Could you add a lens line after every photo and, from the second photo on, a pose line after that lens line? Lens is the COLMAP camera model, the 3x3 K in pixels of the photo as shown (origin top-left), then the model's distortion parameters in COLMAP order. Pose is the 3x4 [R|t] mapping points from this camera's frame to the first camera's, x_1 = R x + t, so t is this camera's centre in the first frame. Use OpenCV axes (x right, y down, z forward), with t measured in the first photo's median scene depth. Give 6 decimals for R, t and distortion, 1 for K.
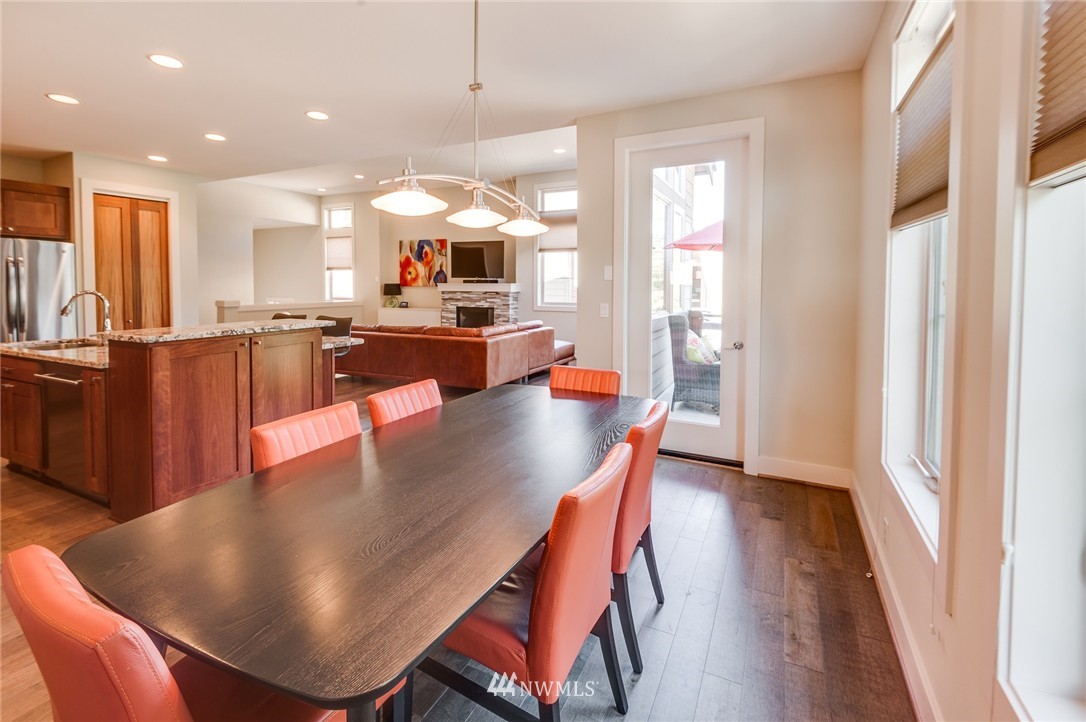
lens RADIAL K [[480.9, 0, 565.5], [0, 480.9, 295.9], [0, 0, 1]] dist [-0.002650, -0.001347]
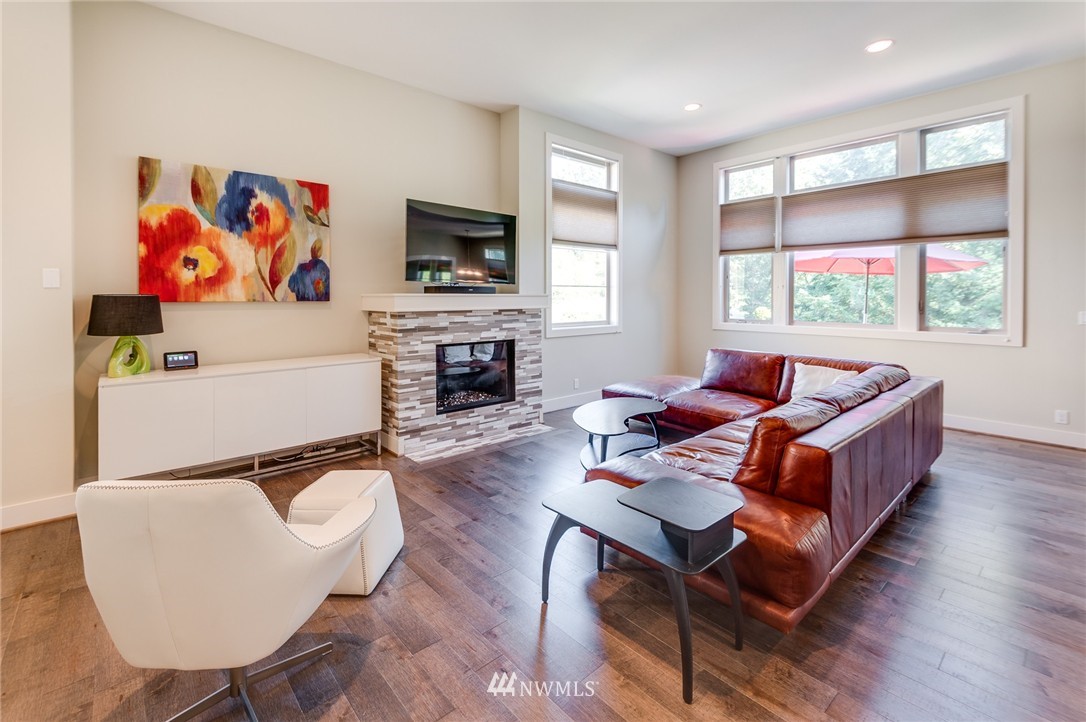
lens RADIAL K [[480.9, 0, 551.9], [0, 480.9, 303.1], [0, 0, 1]] dist [-0.002650, -0.001347]
pose [[0.386793, -0.016338, 0.922022, -0.547114], [0.025827, 0.999643, 0.006879, -0.015842], [-0.921805, 0.021152, 0.387077, 0.660729]]
